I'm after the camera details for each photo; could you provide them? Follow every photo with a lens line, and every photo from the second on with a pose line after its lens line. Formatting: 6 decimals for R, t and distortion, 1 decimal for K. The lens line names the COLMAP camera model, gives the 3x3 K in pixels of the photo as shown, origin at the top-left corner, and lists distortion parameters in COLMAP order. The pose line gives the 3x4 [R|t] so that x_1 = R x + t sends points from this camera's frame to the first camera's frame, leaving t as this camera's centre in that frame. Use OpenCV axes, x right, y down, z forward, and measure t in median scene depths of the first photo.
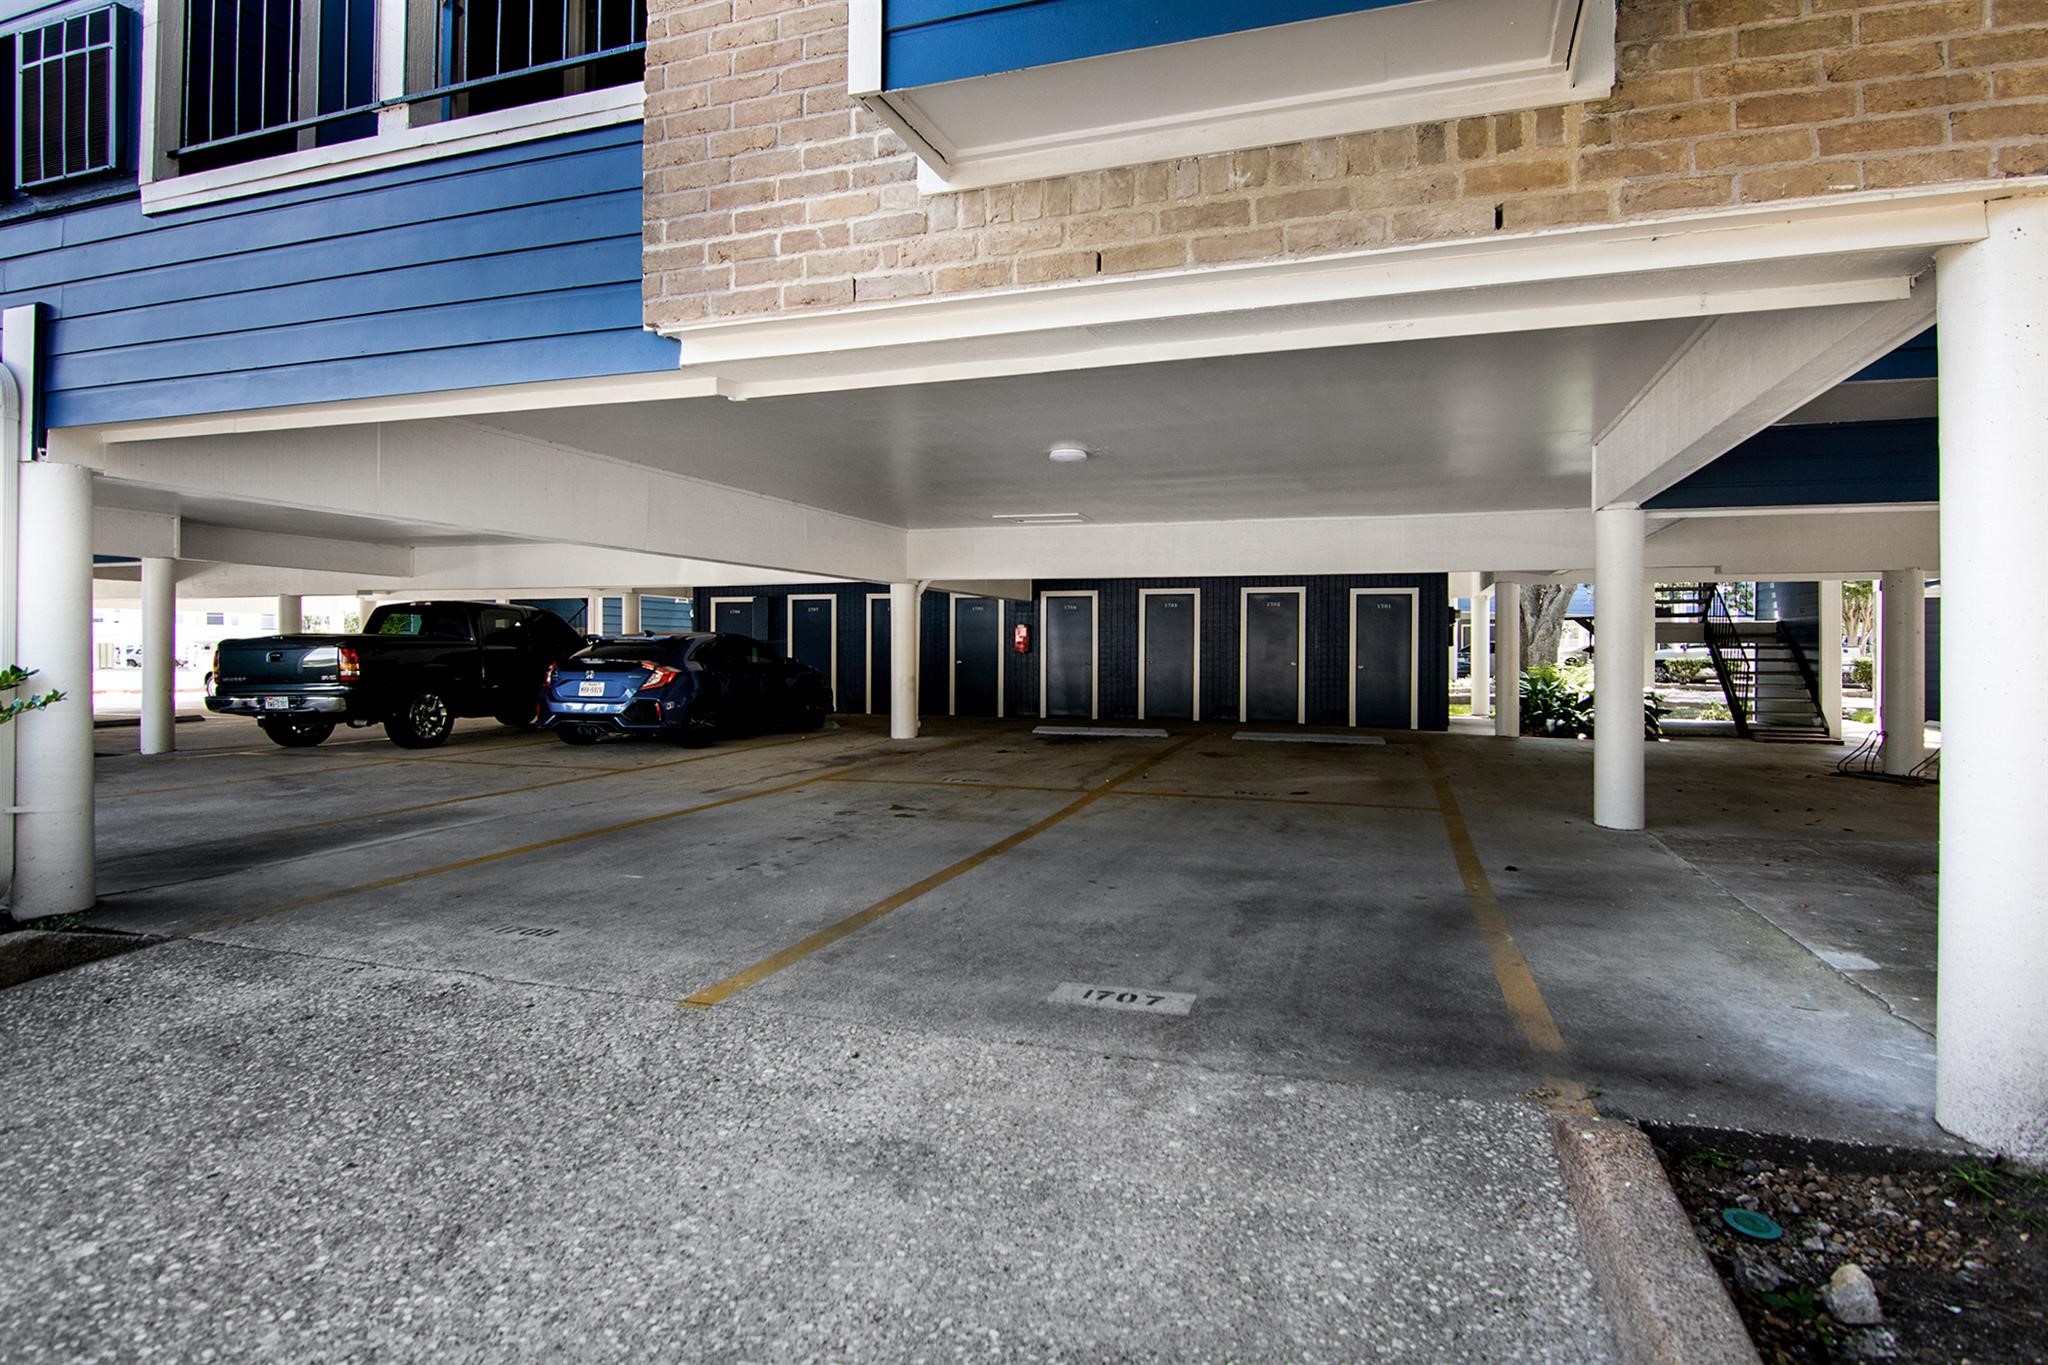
lens RADIAL K [[1065.6, 0, 1033.8], [0, 1065.6, 664.0], [0, 0, 1]] dist [-0.012282, -0.005927]
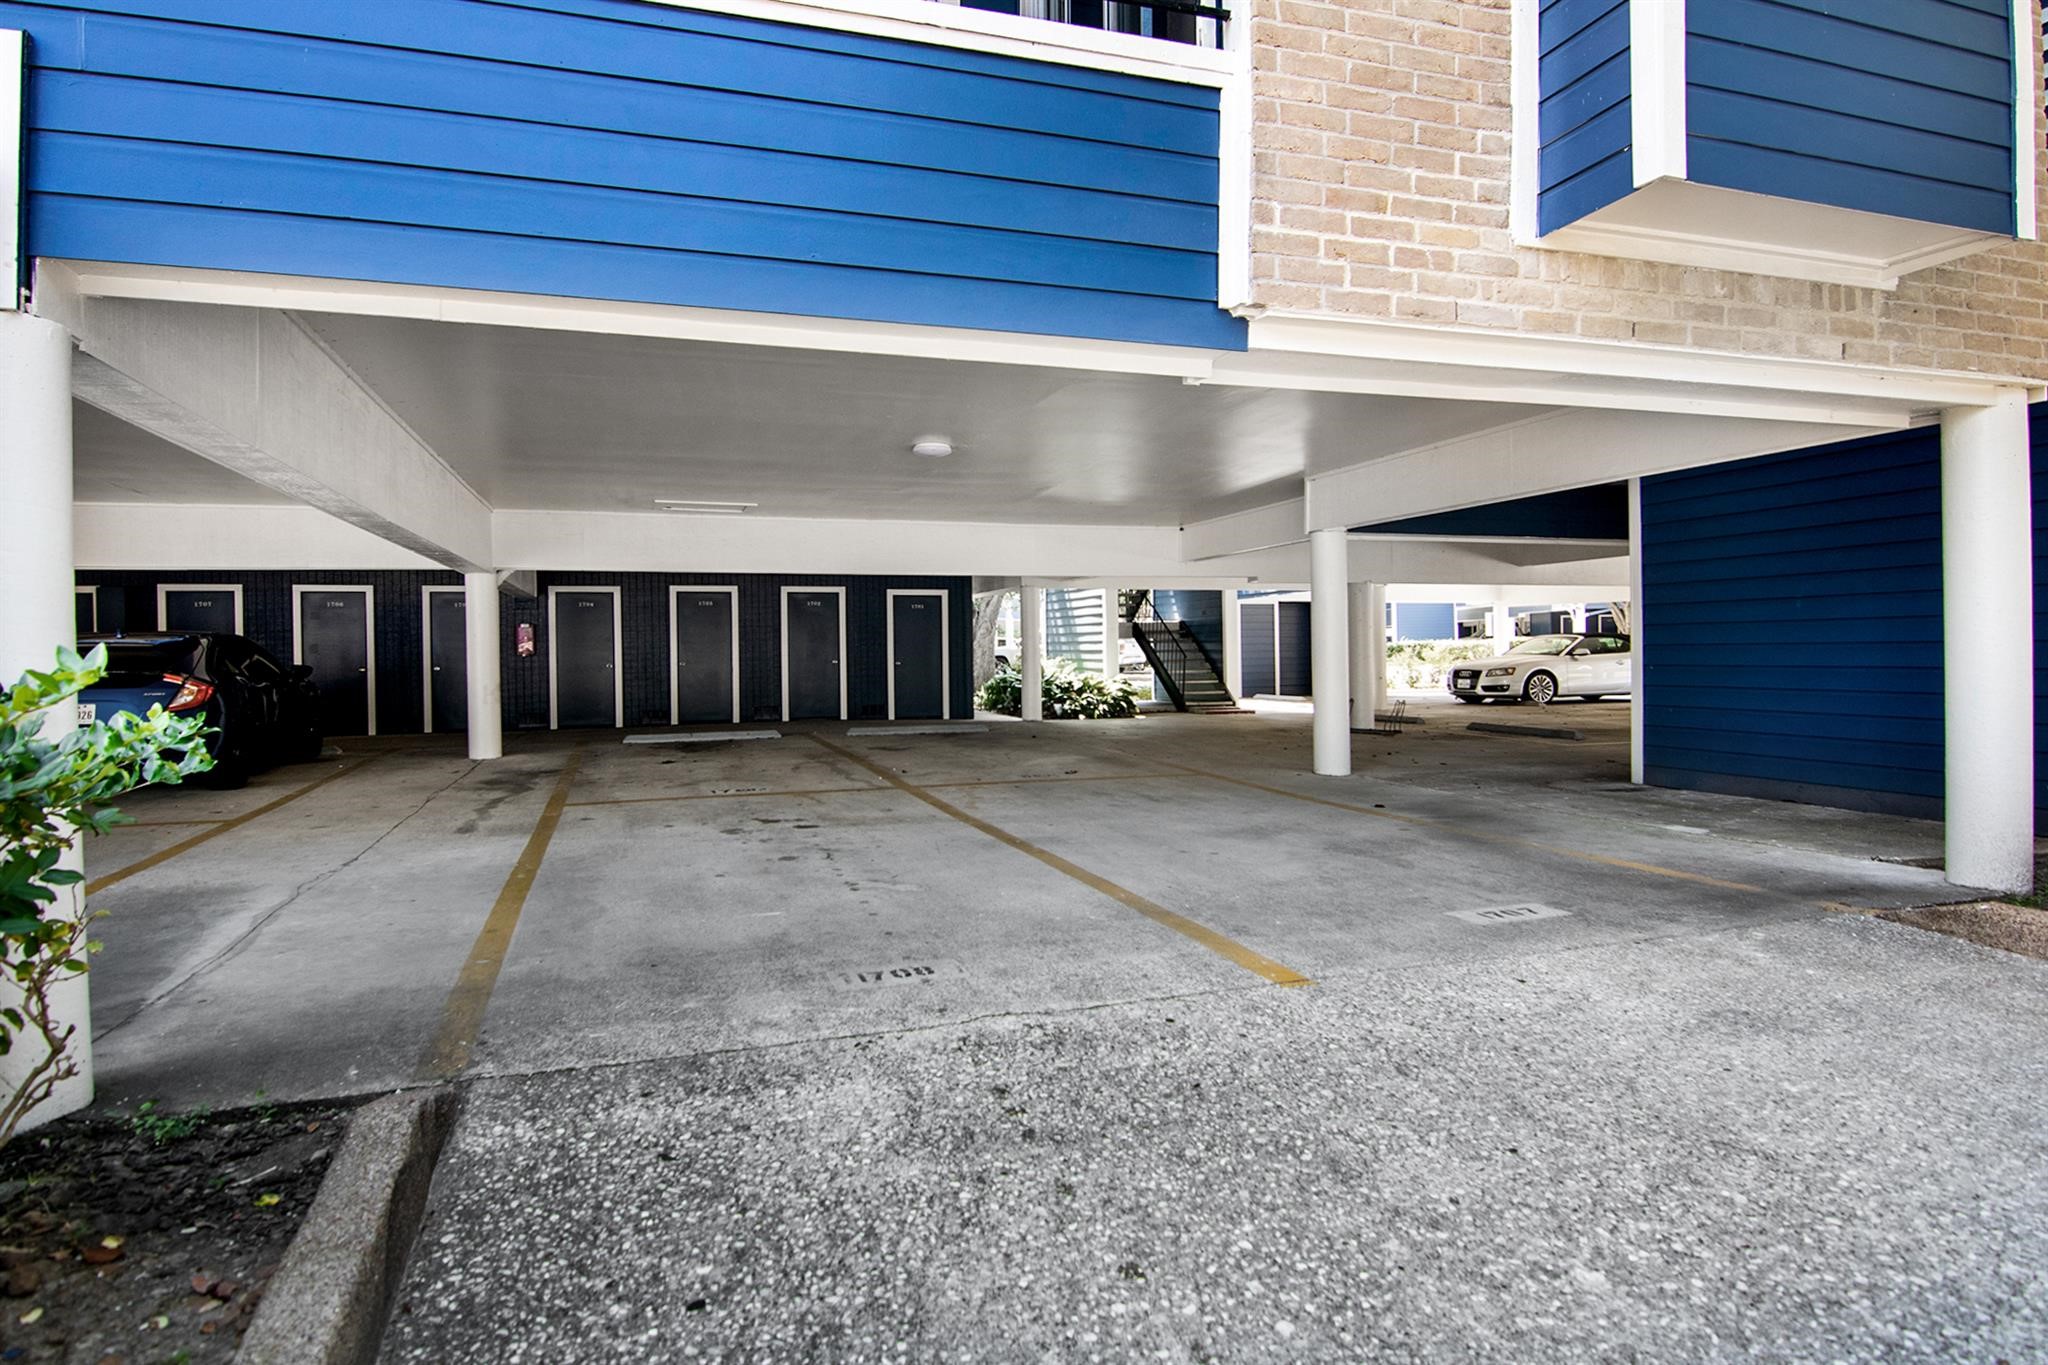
lens RADIAL K [[1065.6, 0, 1026.8], [0, 1065.6, 663.0], [0, 0, 1]] dist [-0.012282, -0.005927]
pose [[0.820893, -0.020907, 0.570699, -1.187439], [0.022586, 0.999736, 0.004138, 0.005904], [-0.570635, 0.009493, 0.821149, 0.335410]]
